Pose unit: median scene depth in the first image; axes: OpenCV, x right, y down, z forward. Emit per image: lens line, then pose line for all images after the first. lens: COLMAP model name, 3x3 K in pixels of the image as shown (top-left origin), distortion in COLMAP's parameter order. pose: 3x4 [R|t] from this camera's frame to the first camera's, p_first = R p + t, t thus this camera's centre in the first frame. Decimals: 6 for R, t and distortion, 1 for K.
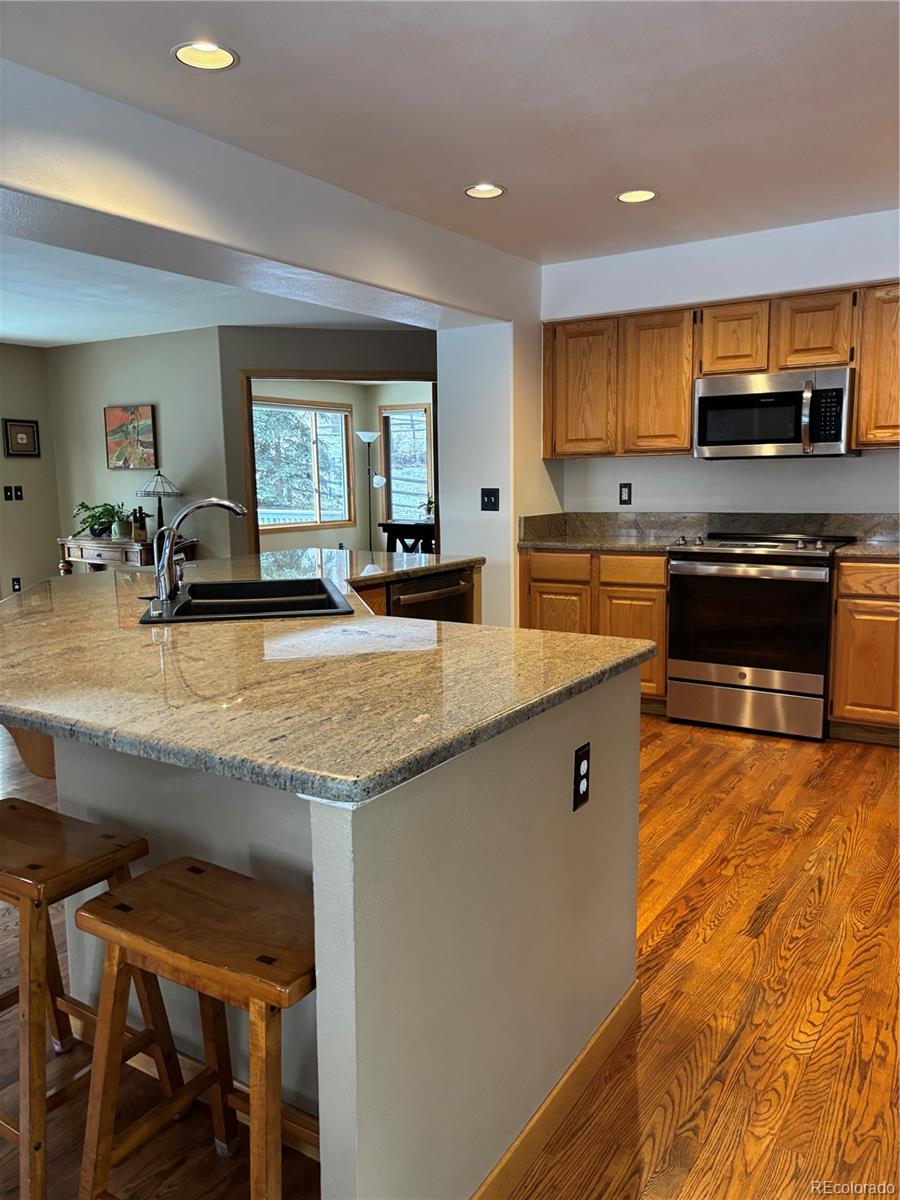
lens RADIAL K [[937.4, 0, 450.0], [0, 937.4, 600.0], [0, 0, 1]] dist [0.056506, -0.087523]
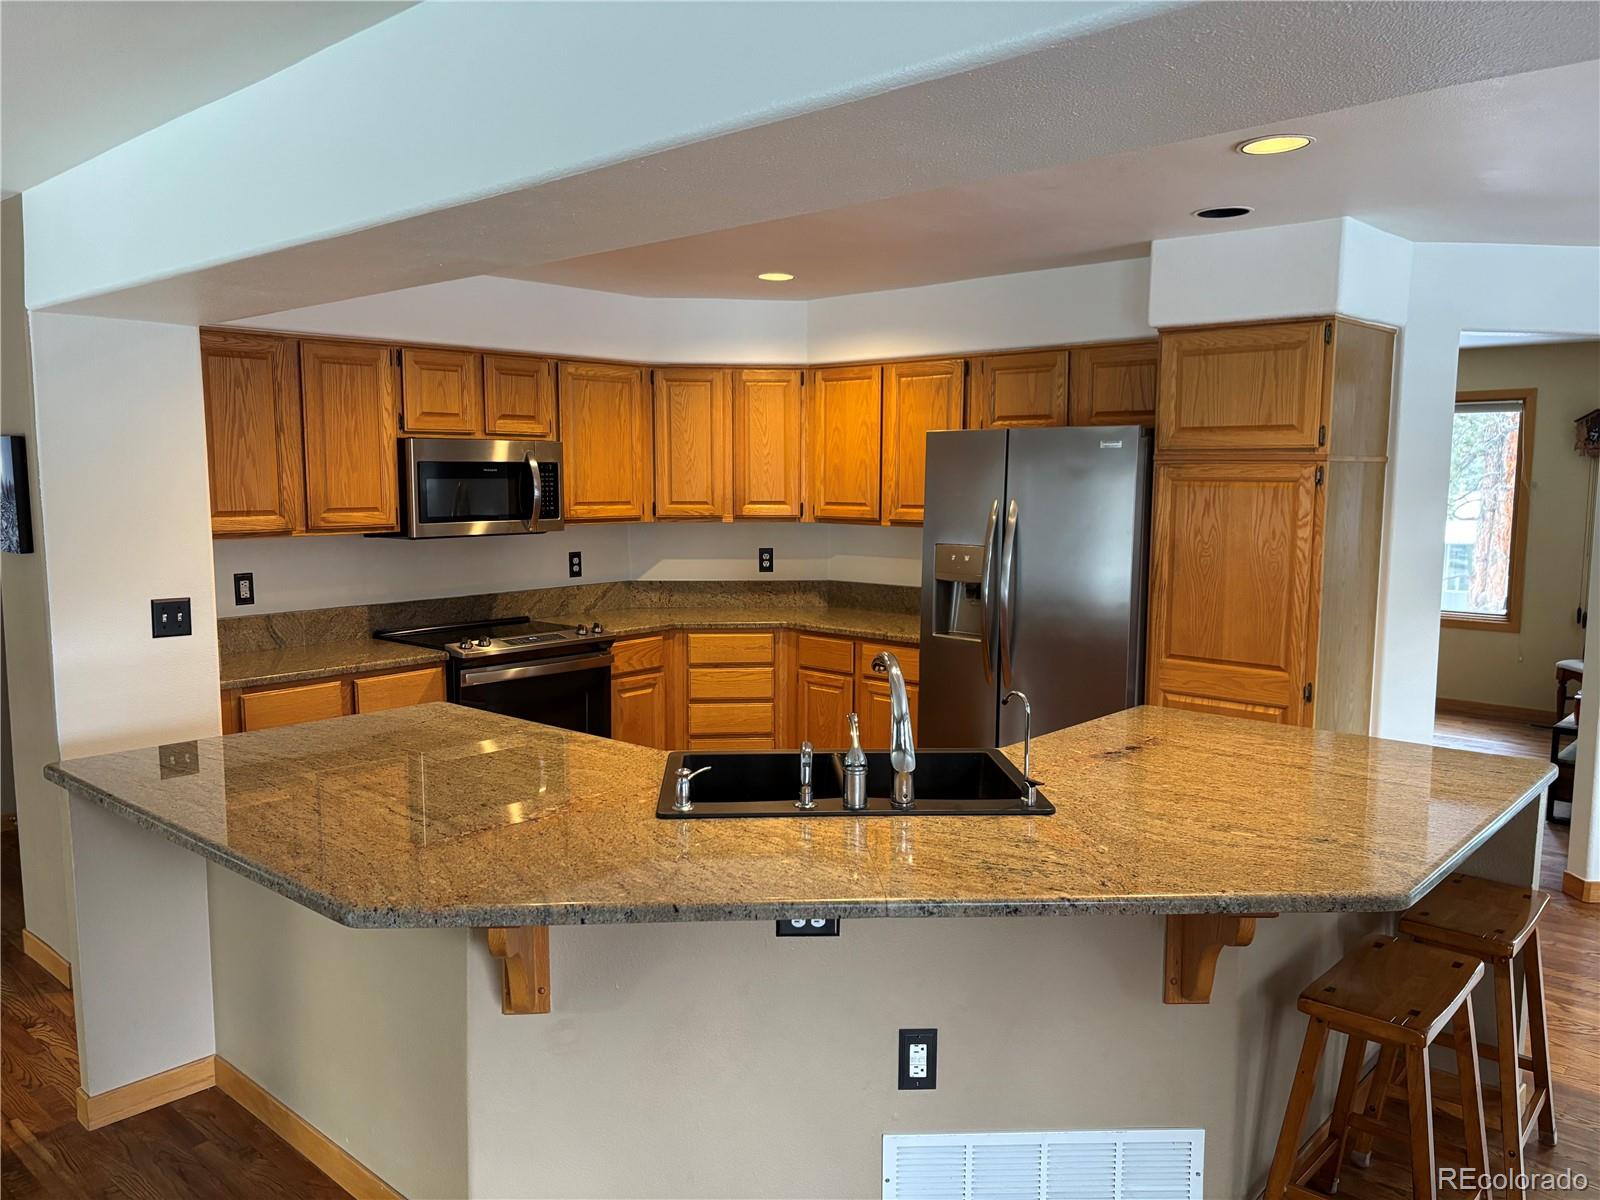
lens RADIAL K [[1200.8, 0, 806.2], [0, 1200.8, 604.5], [0, 0, 1]] dist [0.068211, -0.071451]
pose [[0.168765, -0.094209, 0.981144, -0.684147], [0.130628, 0.988779, 0.072473, -0.128290], [-0.976962, 0.115934, 0.179178, 0.517317]]
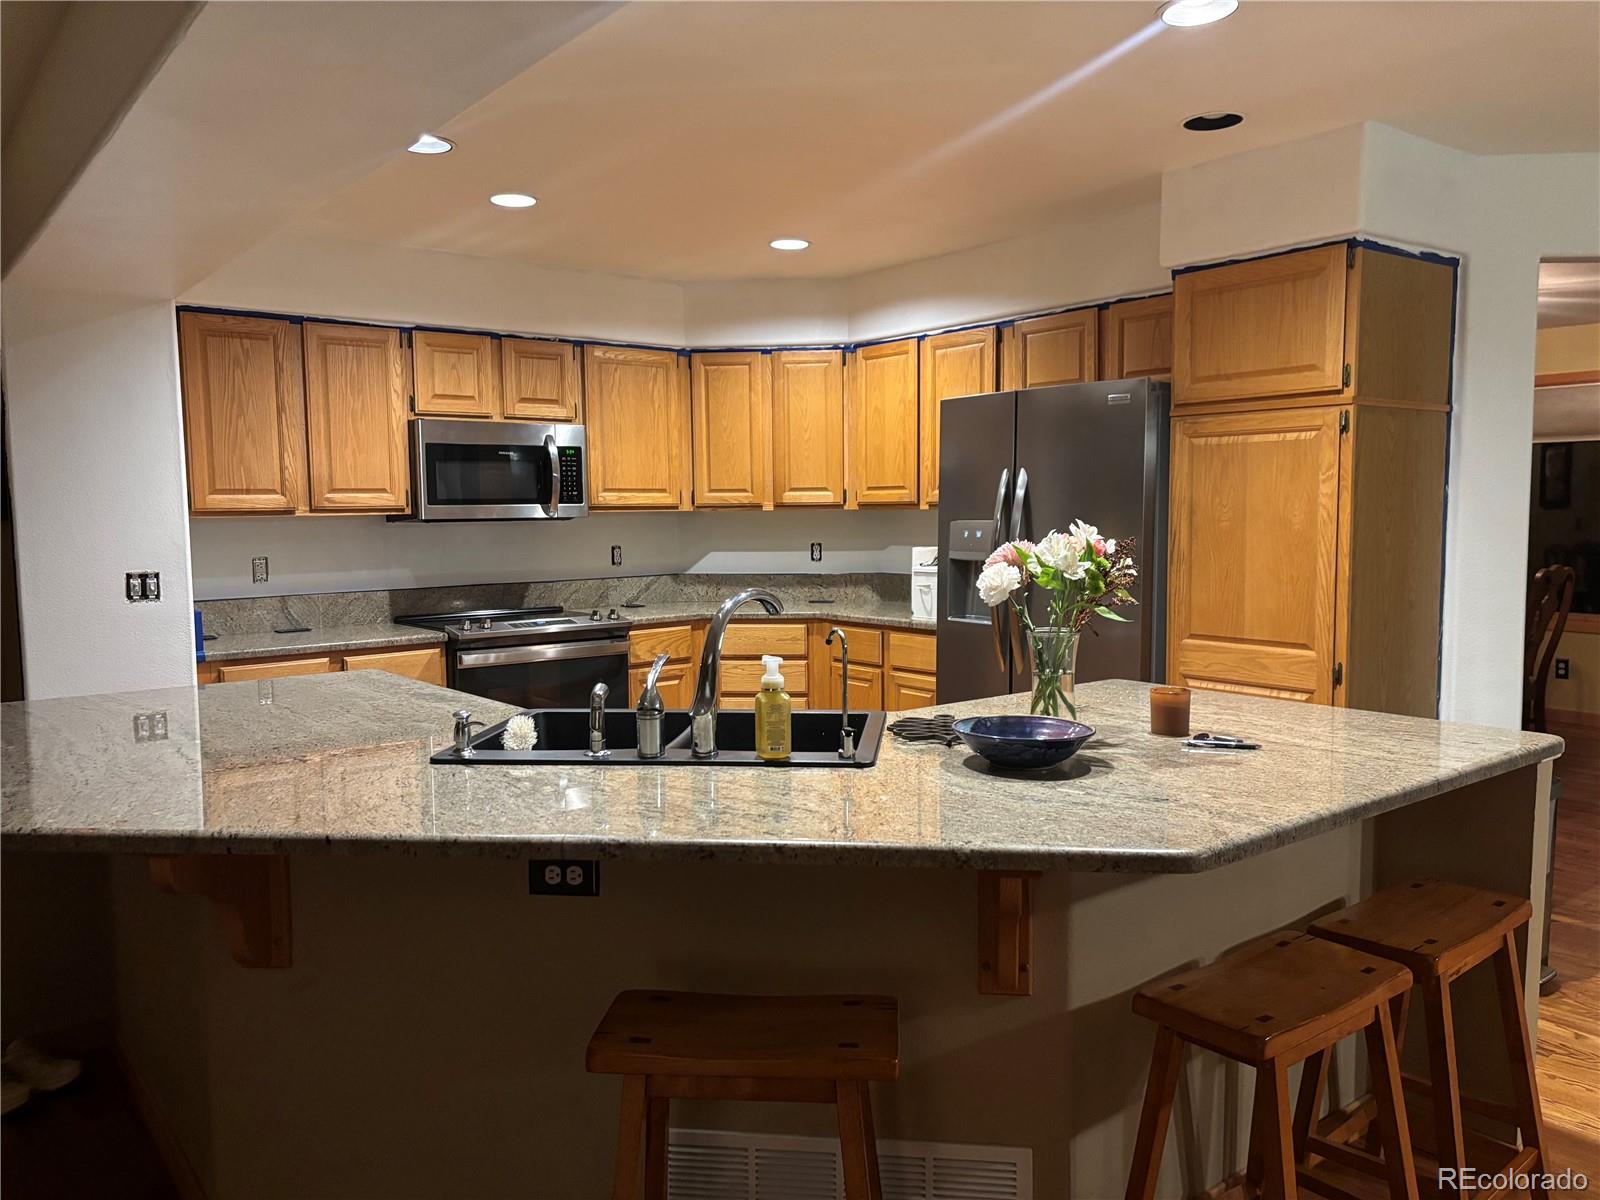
lens RADIAL K [[1203.7, 0, 821.8], [0, 1203.7, 602.2], [0, 0, 1]] dist [0.071815, -0.084550]
pose [[0.327994, -0.061956, 0.942646, -0.587425], [0.135746, 0.990582, 0.017873, -0.057558], [-0.934876, 0.122098, 0.333315, 0.373645]]
